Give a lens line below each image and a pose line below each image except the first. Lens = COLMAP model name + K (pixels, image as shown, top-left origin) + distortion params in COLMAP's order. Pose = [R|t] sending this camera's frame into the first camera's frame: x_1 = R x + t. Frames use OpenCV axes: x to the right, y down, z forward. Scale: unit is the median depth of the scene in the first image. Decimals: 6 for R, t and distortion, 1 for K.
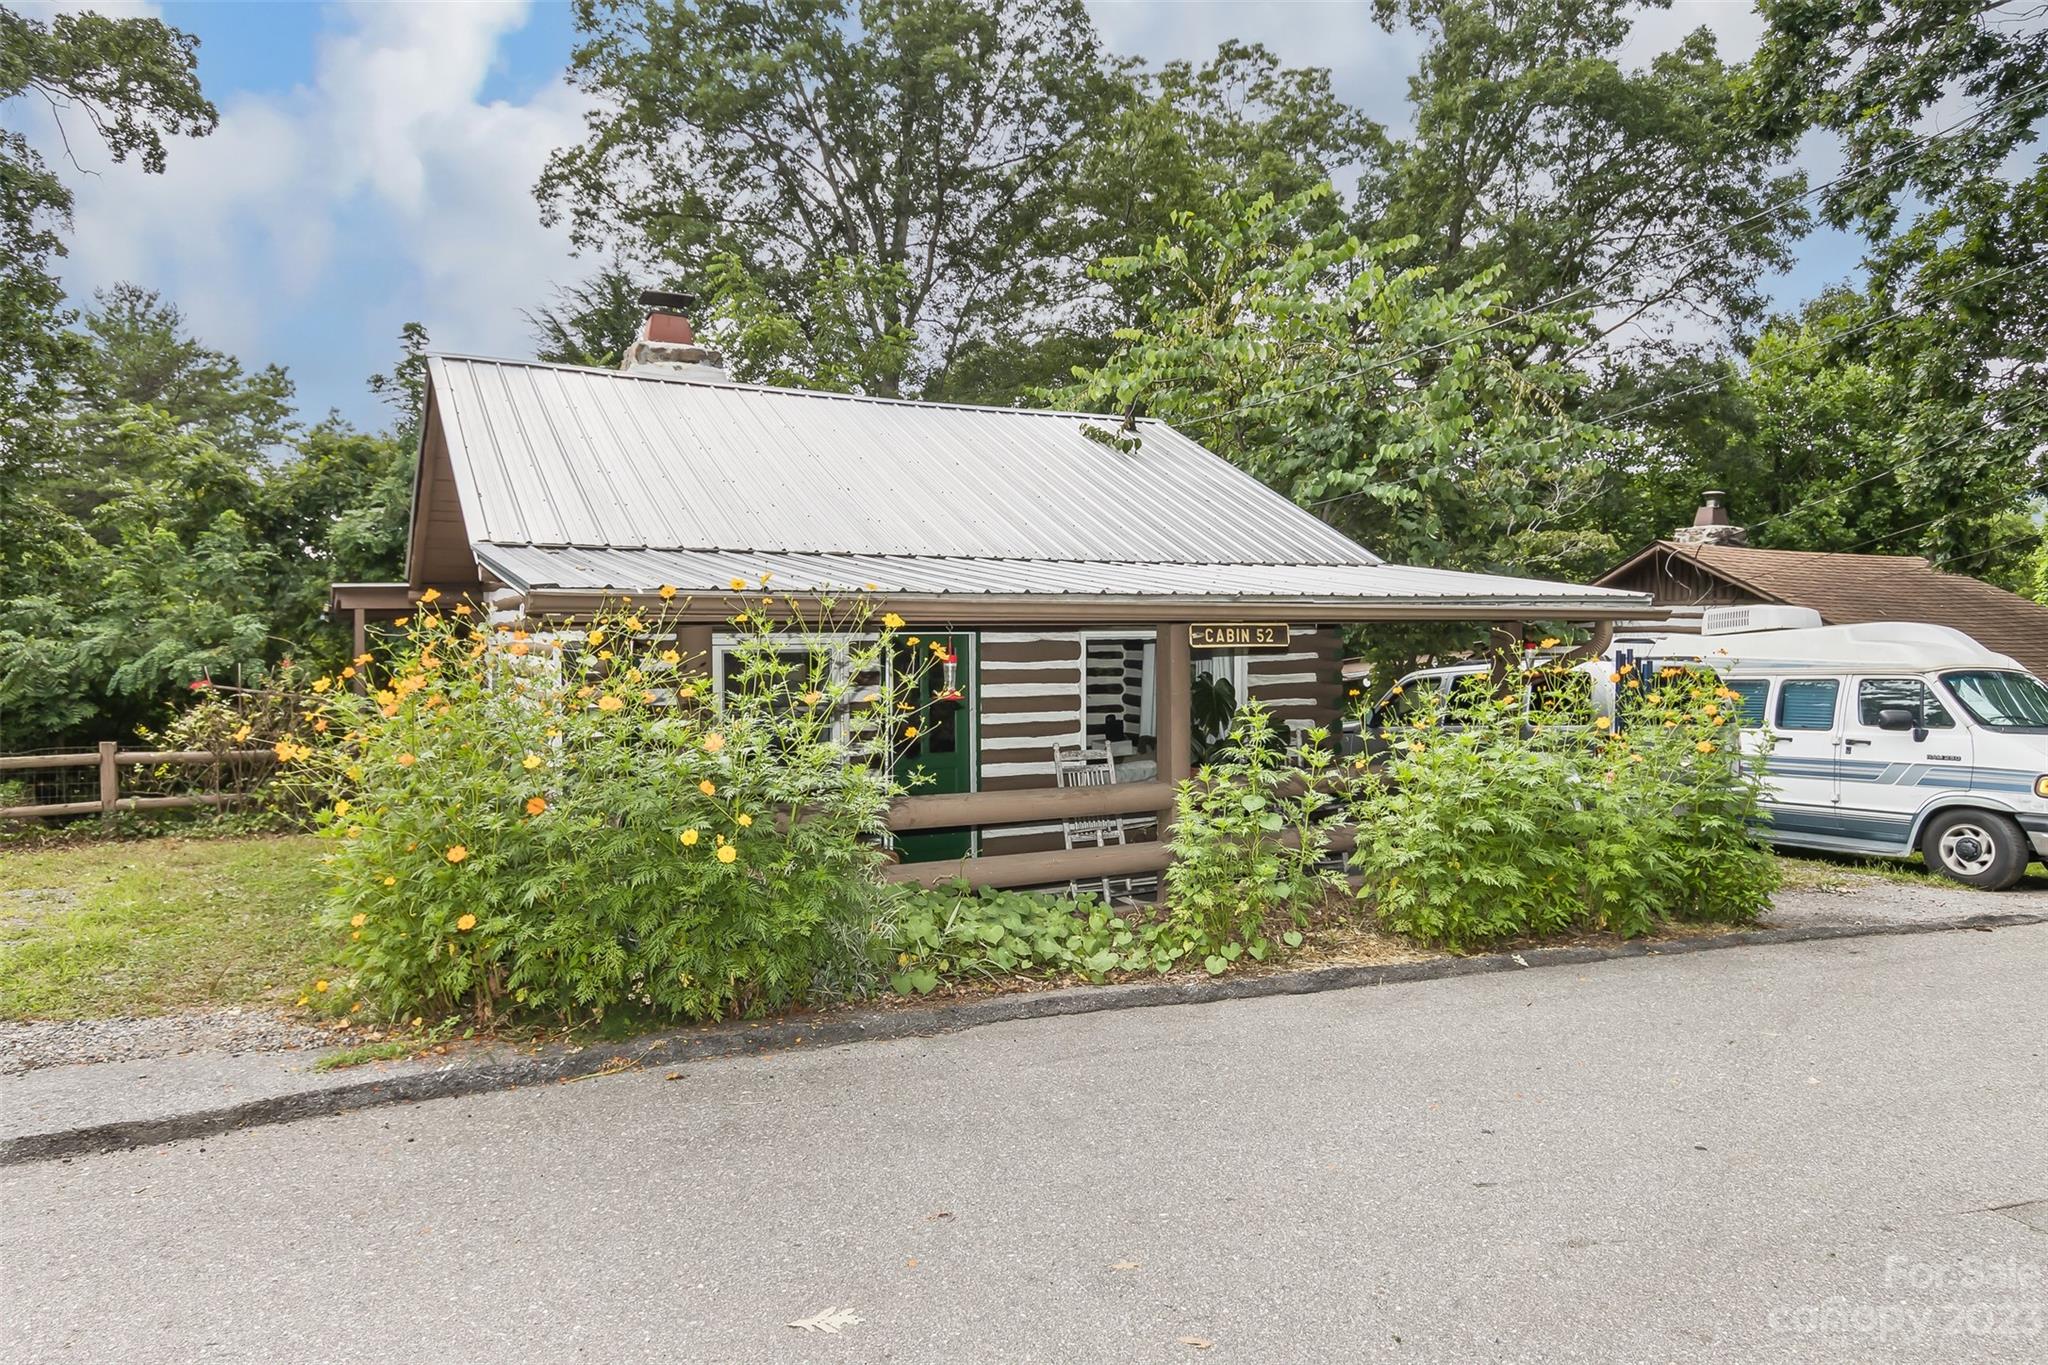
lens RADIAL K [[1320.7, 0, 1037.9], [0, 1320.7, 666.2], [0, 0, 1]] dist [0.005585, -0.005714]
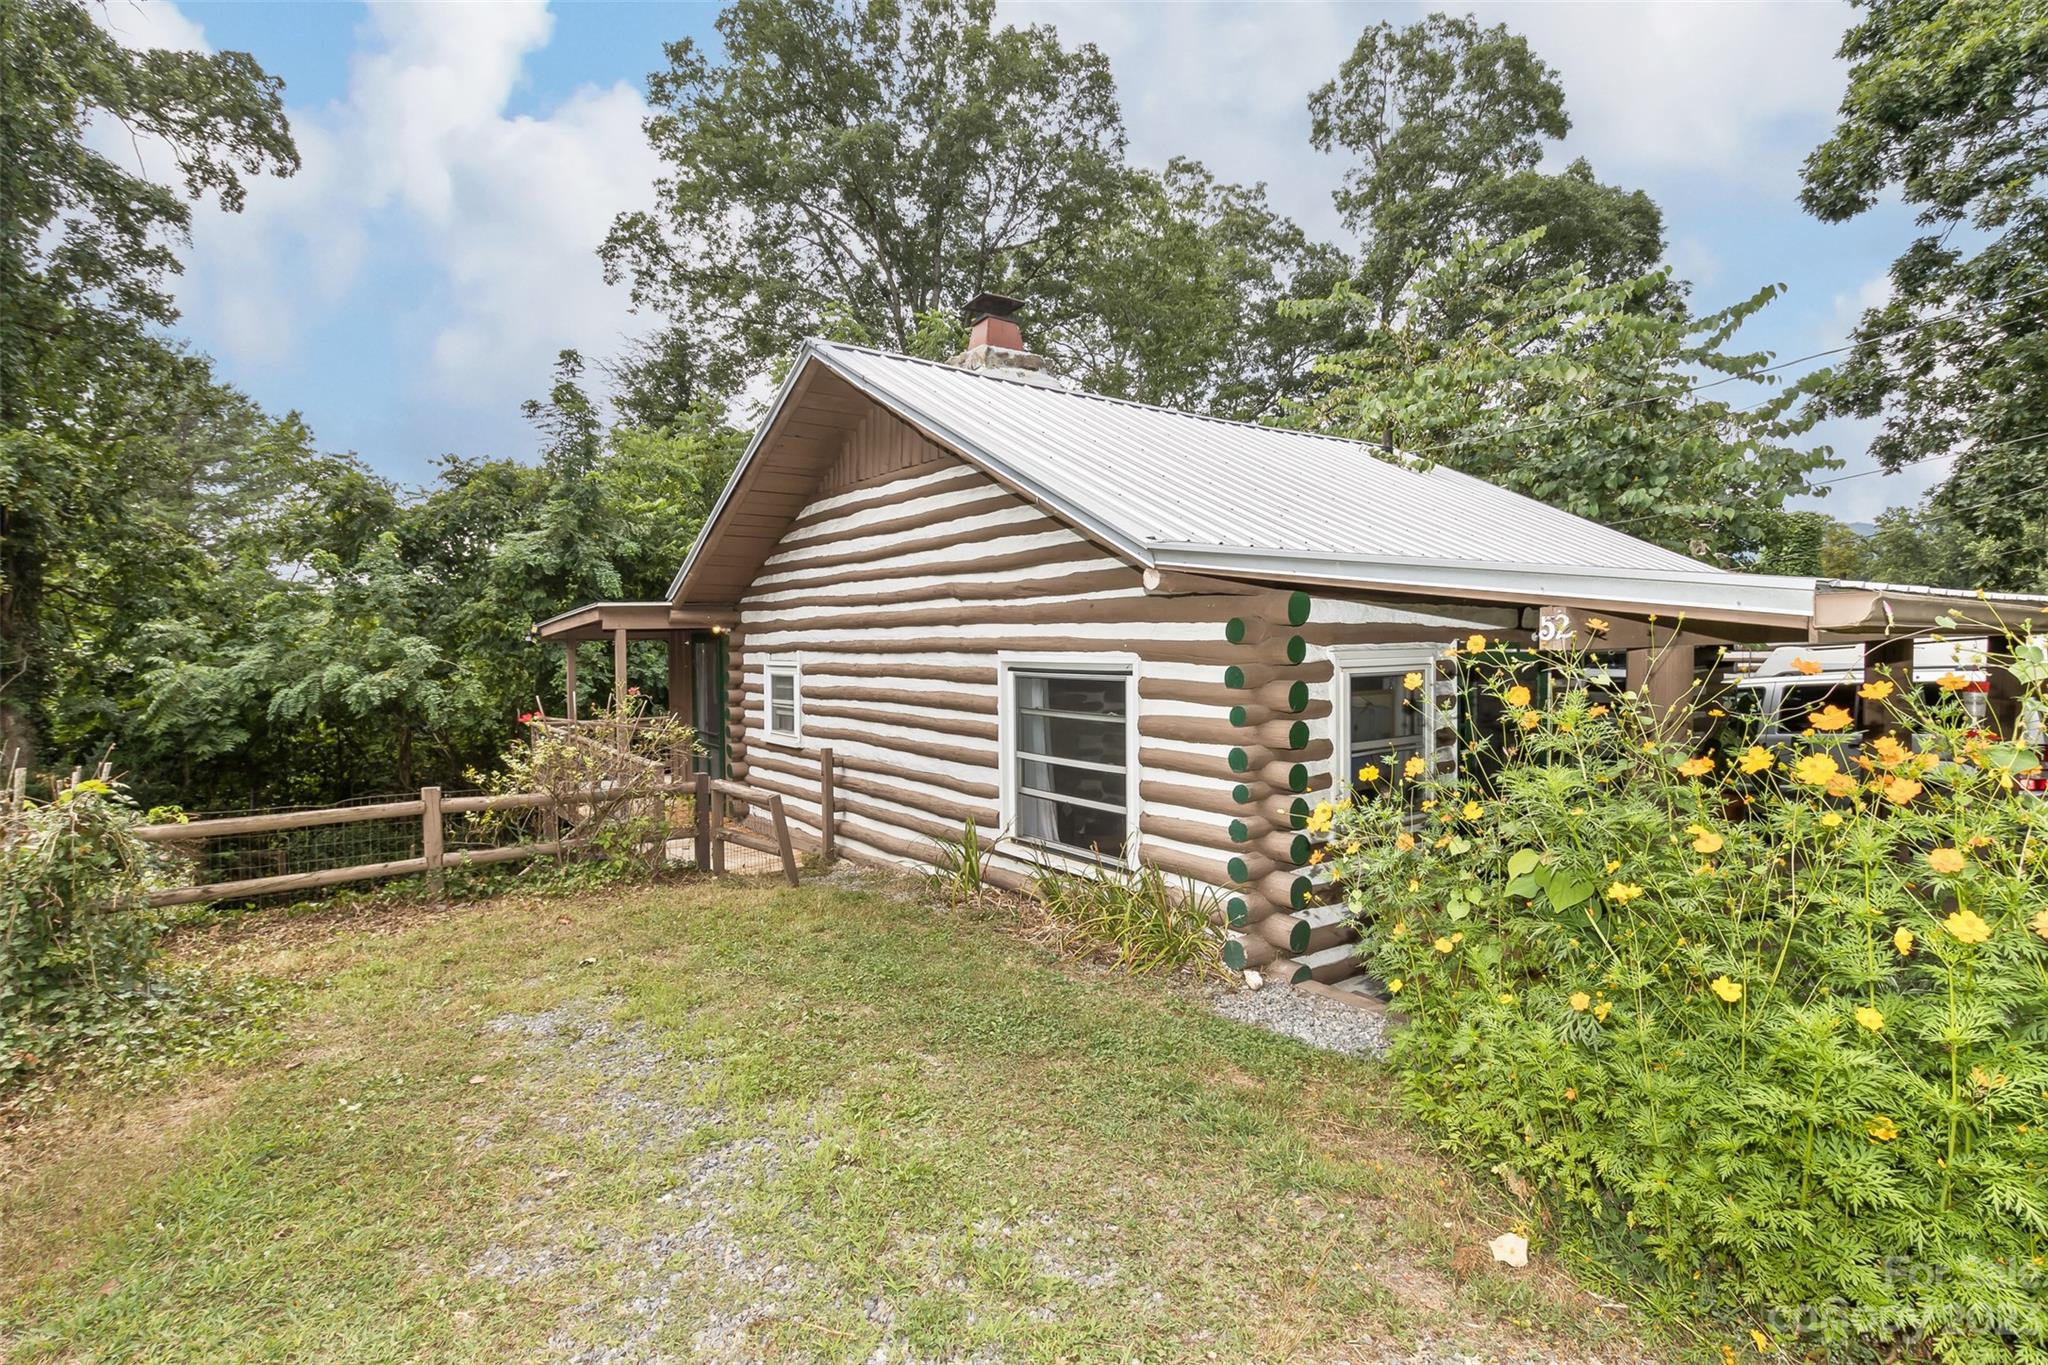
lens RADIAL K [[1011.8, 0, 1015.8], [0, 1011.8, 672.6], [0, 0, 1]] dist [0.008981, -0.000562]
pose [[0.990725, -0.013162, 0.135242, -0.232302], [0.012969, 0.999913, 0.002308, -0.007159], [-0.135261, -0.000532, 0.990810, 0.168702]]
